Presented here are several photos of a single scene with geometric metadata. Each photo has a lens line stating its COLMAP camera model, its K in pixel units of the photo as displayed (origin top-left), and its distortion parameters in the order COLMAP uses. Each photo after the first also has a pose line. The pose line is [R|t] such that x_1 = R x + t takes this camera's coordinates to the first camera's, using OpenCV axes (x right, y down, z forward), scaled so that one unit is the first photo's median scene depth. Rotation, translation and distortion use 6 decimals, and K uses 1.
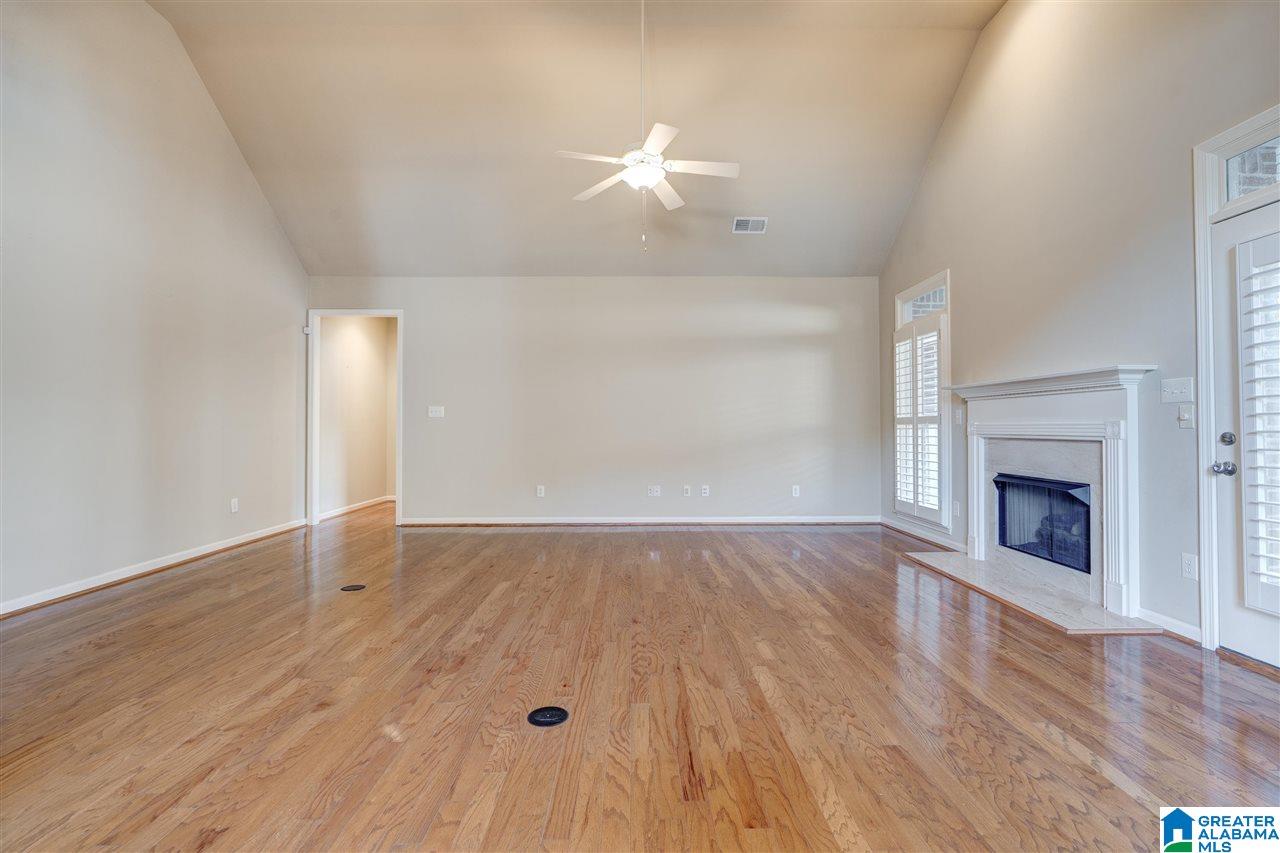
lens RADIAL K [[585.3, 0, 642.2], [0, 585.3, 419.0], [0, 0, 1]] dist [-0.007675, 0.002321]
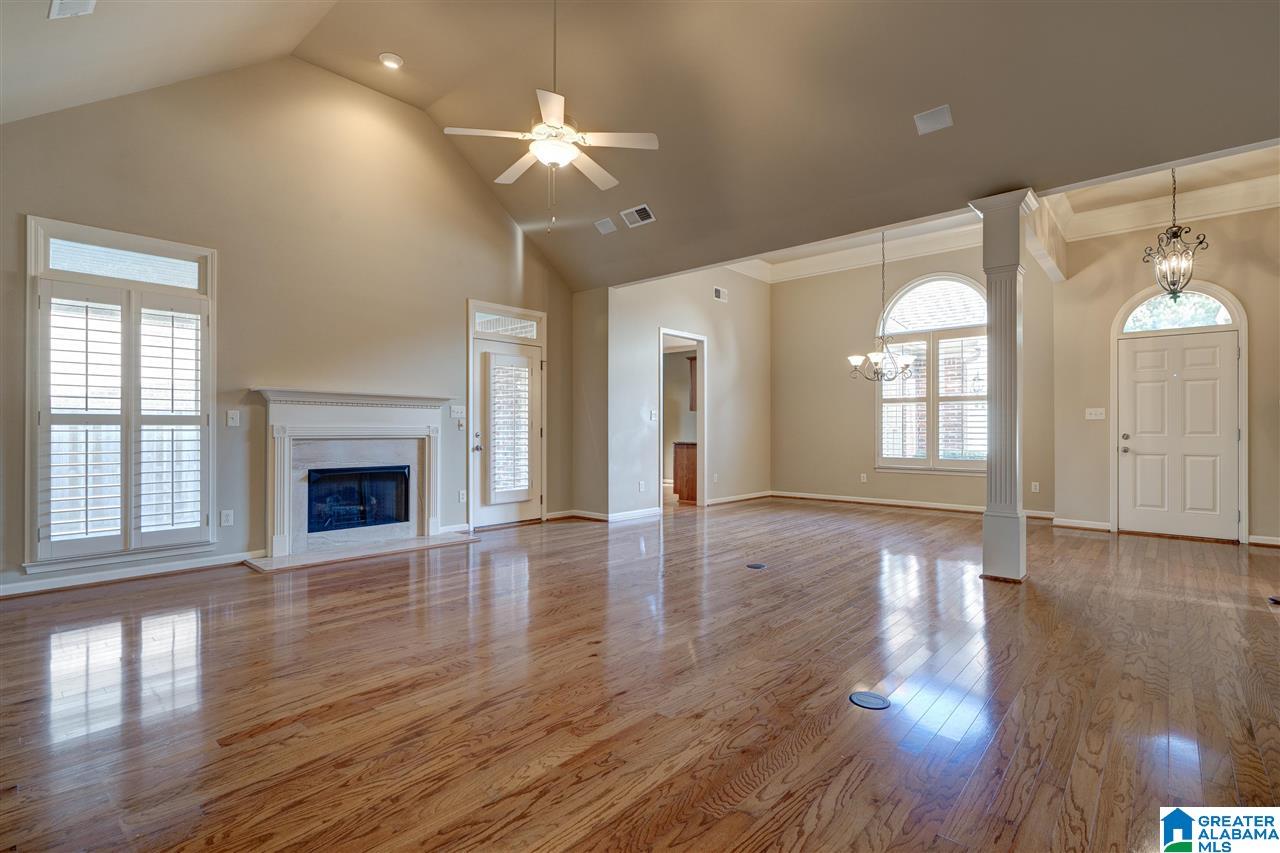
lens RADIAL K [[613.7, 0, 632.3], [0, 613.7, 431.7], [0, 0, 1]] dist [0.001137, 0.000311]
pose [[-0.735771, -0.002030, 0.677228, -0.845570], [-0.011357, 0.999892, -0.009342, 0.028607], [-0.677136, -0.014565, -0.735714, 1.862210]]
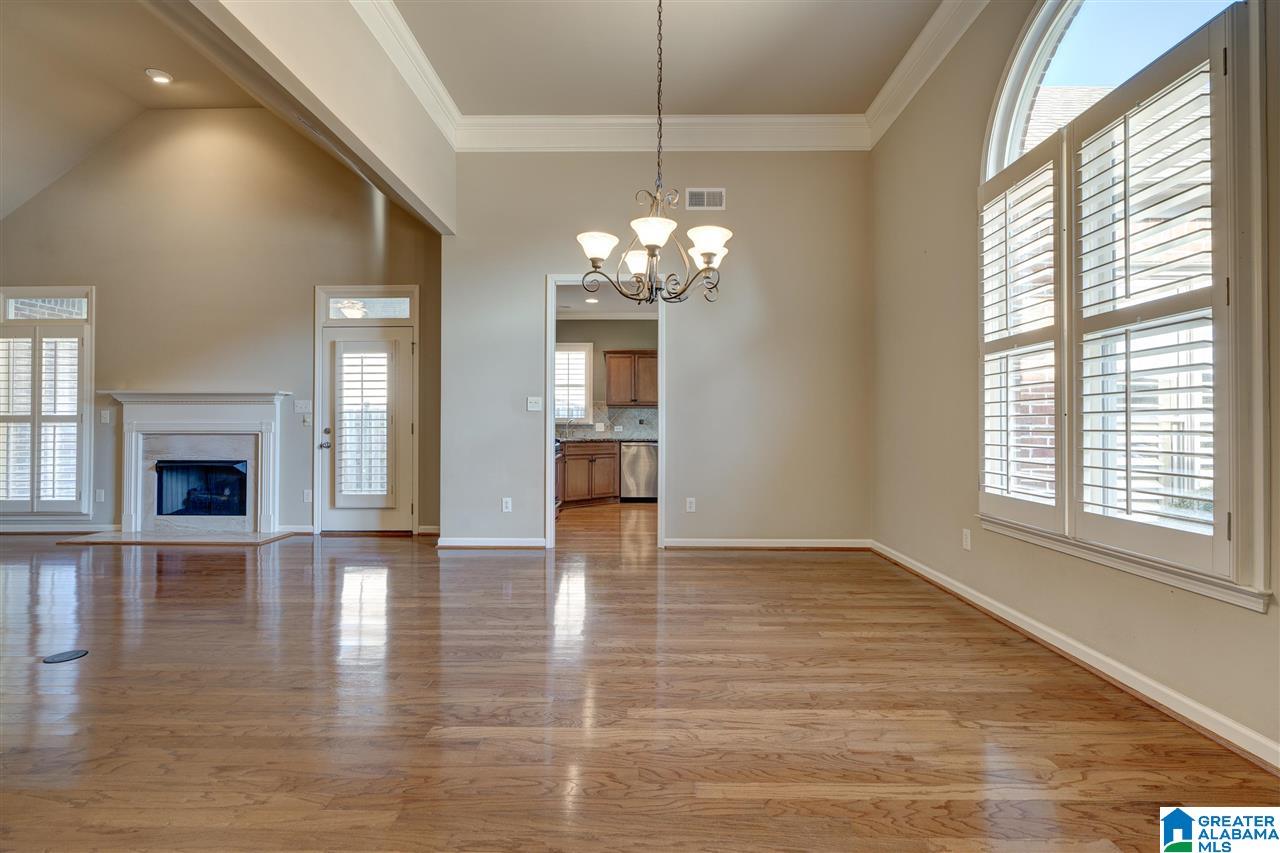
lens RADIAL K [[585.3, 0, 635.8], [0, 585.3, 420.3], [0, 0, 1]] dist [-0.007675, 0.002321]
pose [[0.034500, 0.007646, 0.999375, -0.846143], [-0.014216, 0.999873, -0.007159, -0.004739], [-0.999304, -0.013960, 0.034605, -0.151017]]
